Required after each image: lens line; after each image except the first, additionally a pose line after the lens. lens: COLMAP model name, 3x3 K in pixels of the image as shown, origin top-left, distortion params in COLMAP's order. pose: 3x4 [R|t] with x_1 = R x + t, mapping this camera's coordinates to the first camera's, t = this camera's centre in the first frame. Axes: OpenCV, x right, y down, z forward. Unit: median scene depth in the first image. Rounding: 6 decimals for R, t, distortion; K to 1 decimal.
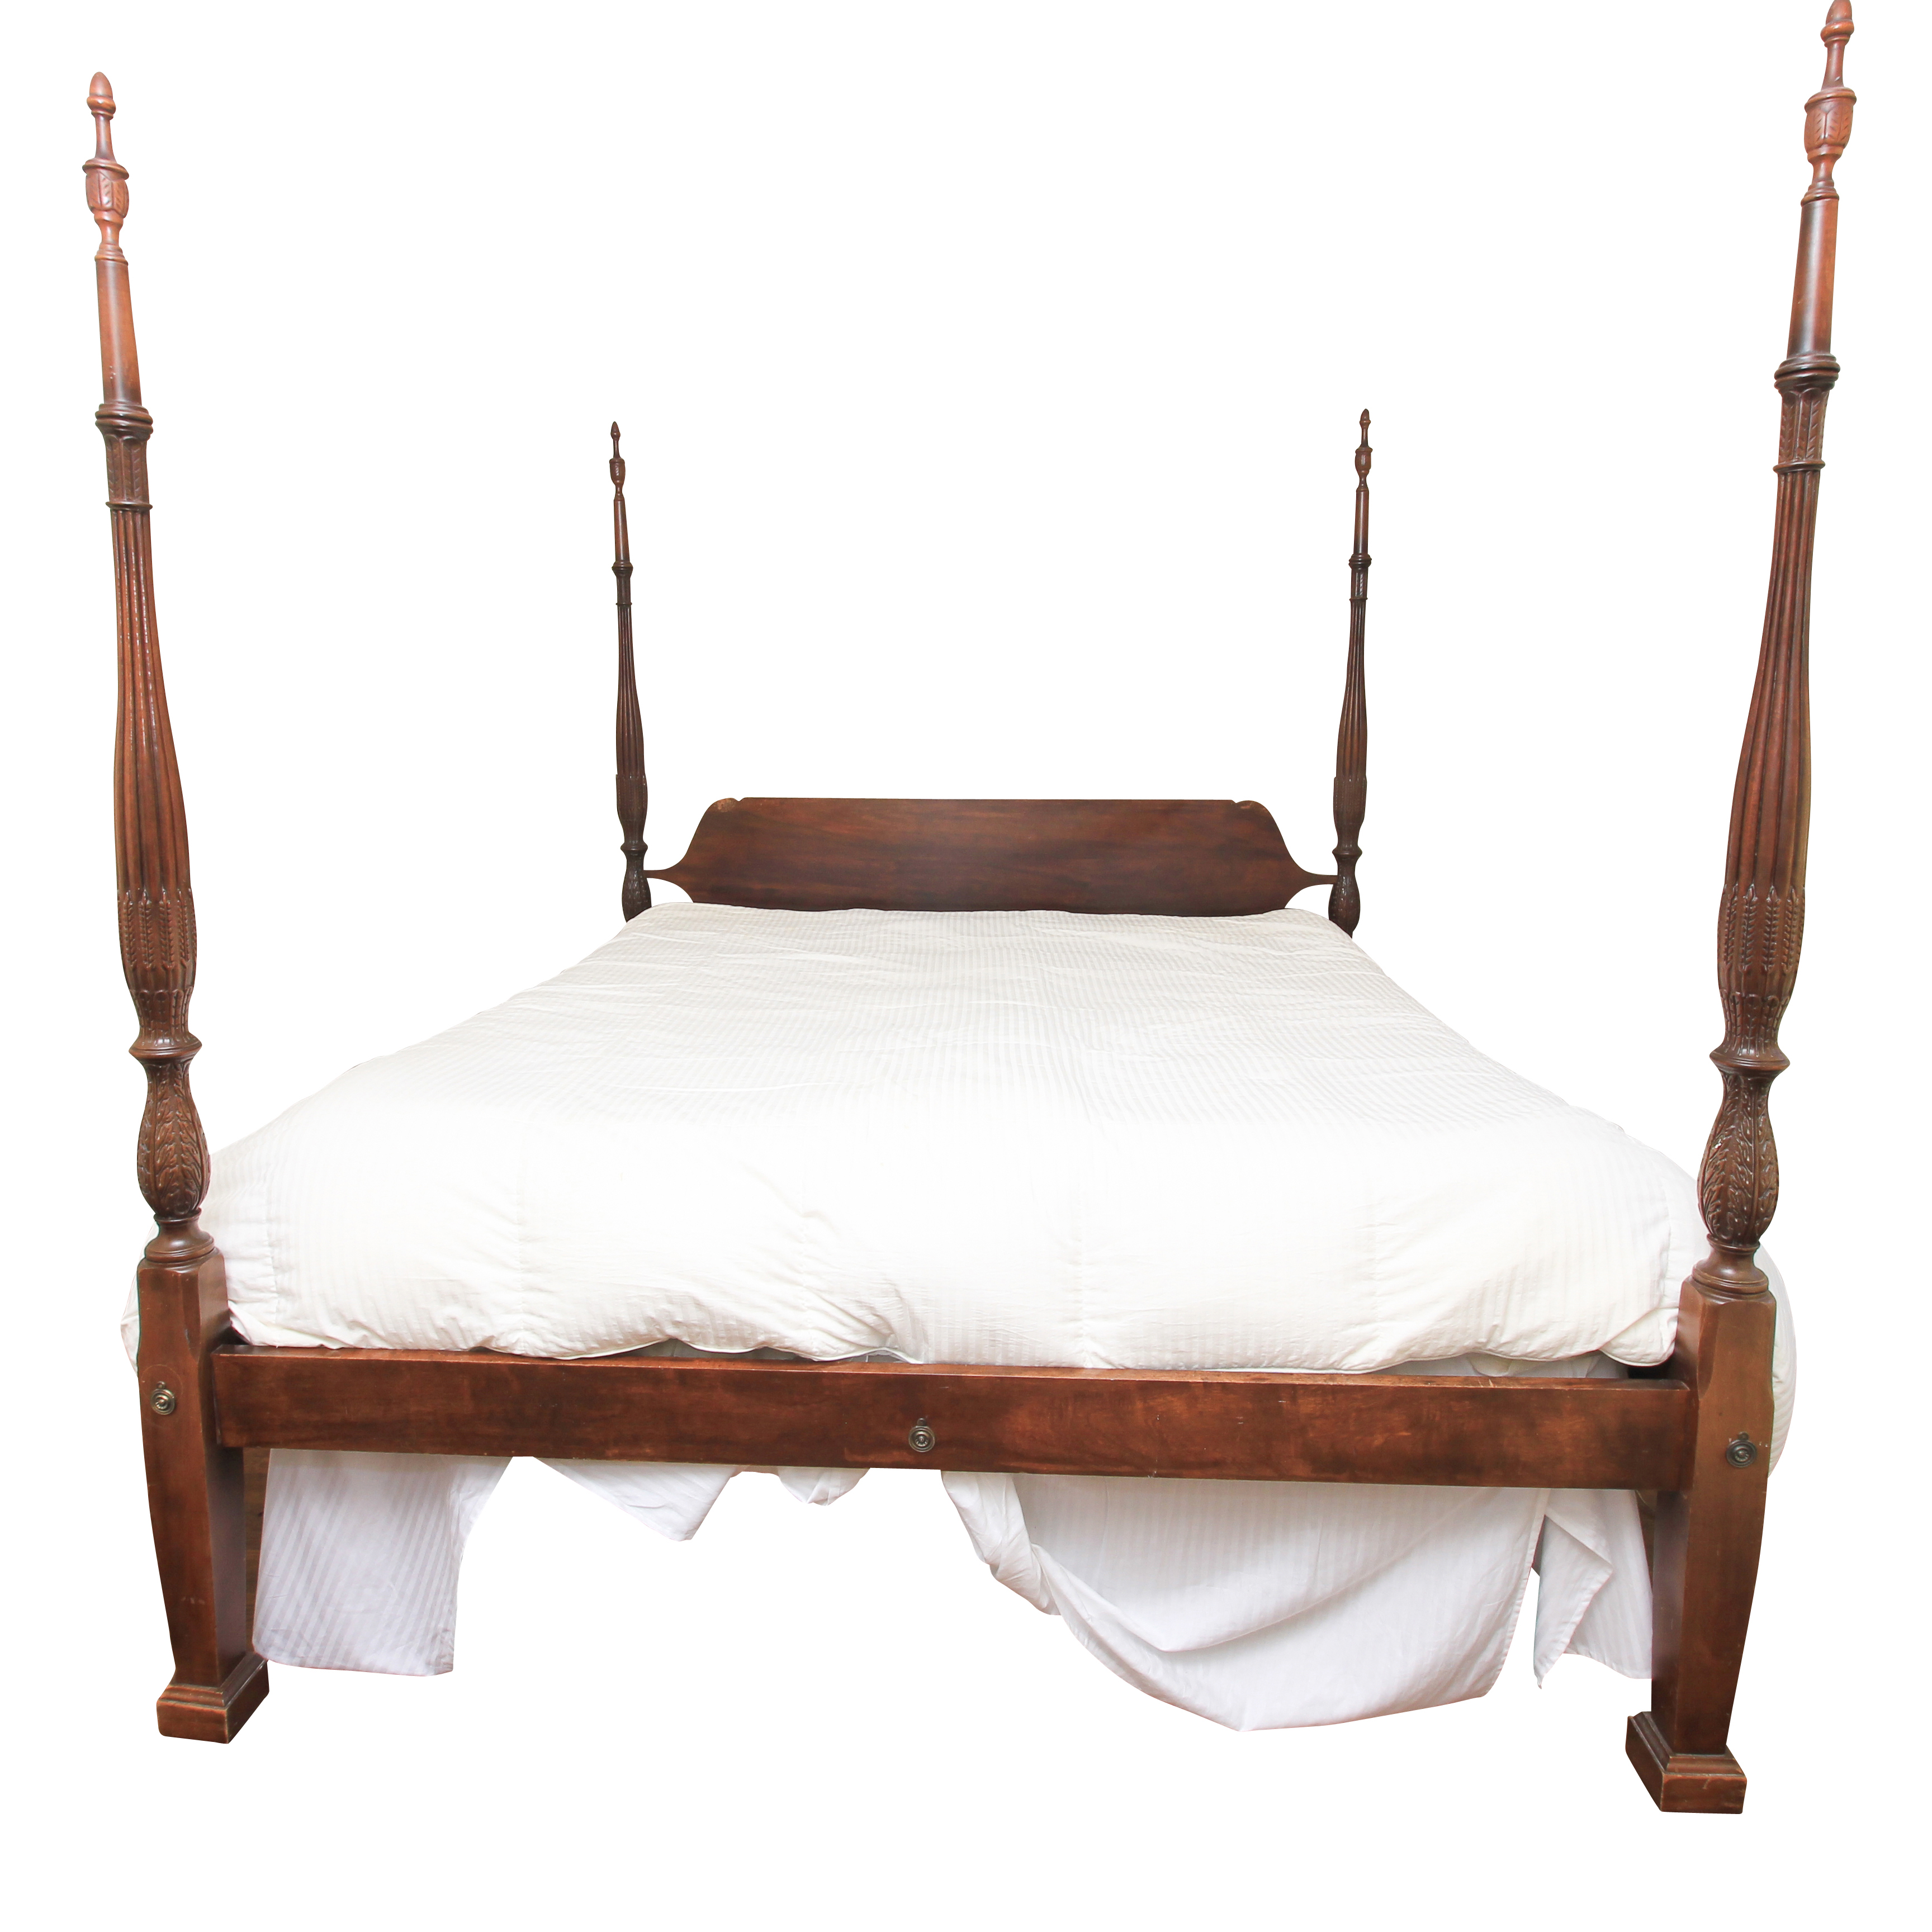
lens RADIAL K [[1567.7, 0, 966.0], [0, 1567.7, 966.0], [0, 0, 1]] dist [0.044841, 0.000436]
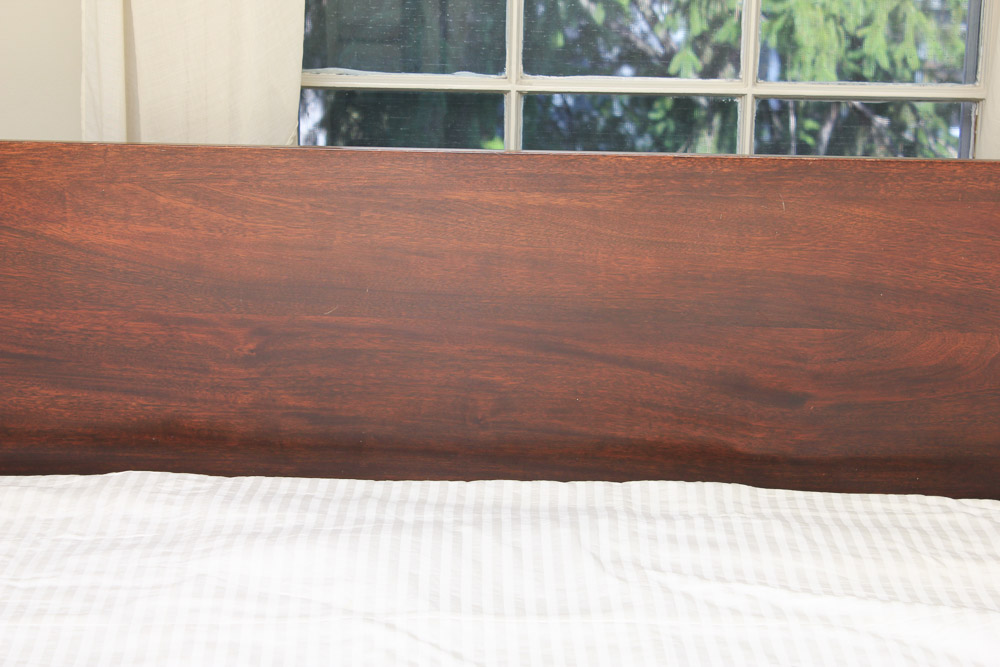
lens RADIAL K [[2152.3, 0, 500.0], [0, 2152.3, 333.5], [0, 0, 1]] dist [0.031975, 0.151005]
pose [[0.999886, 0.012372, 0.008686, 0.005876], [-0.012838, 0.998359, 0.055812, -0.093045], [-0.007981, -0.055917, 0.998404, 0.523159]]
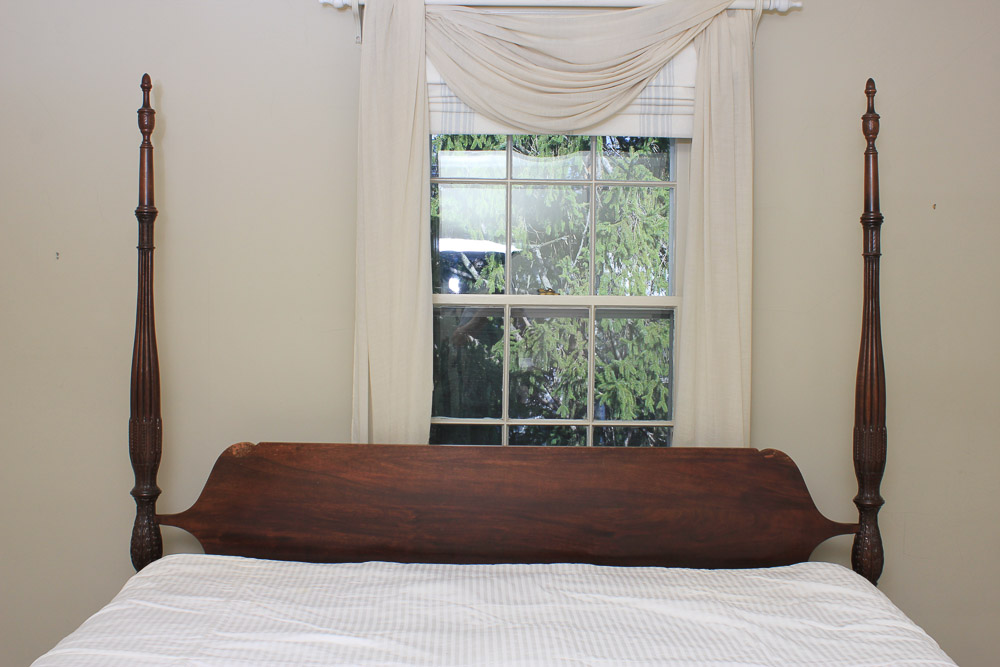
lens RADIAL K [[1104.7, 0, 522.9], [0, 1104.7, 334.2], [0, 0, 1]] dist [-0.072732, 0.004451]
pose [[0.998350, 0.010711, 0.056414, -0.017930], [-0.002869, 0.990525, -0.137300, -0.081223], [-0.057350, 0.136911, 0.988922, 0.308430]]
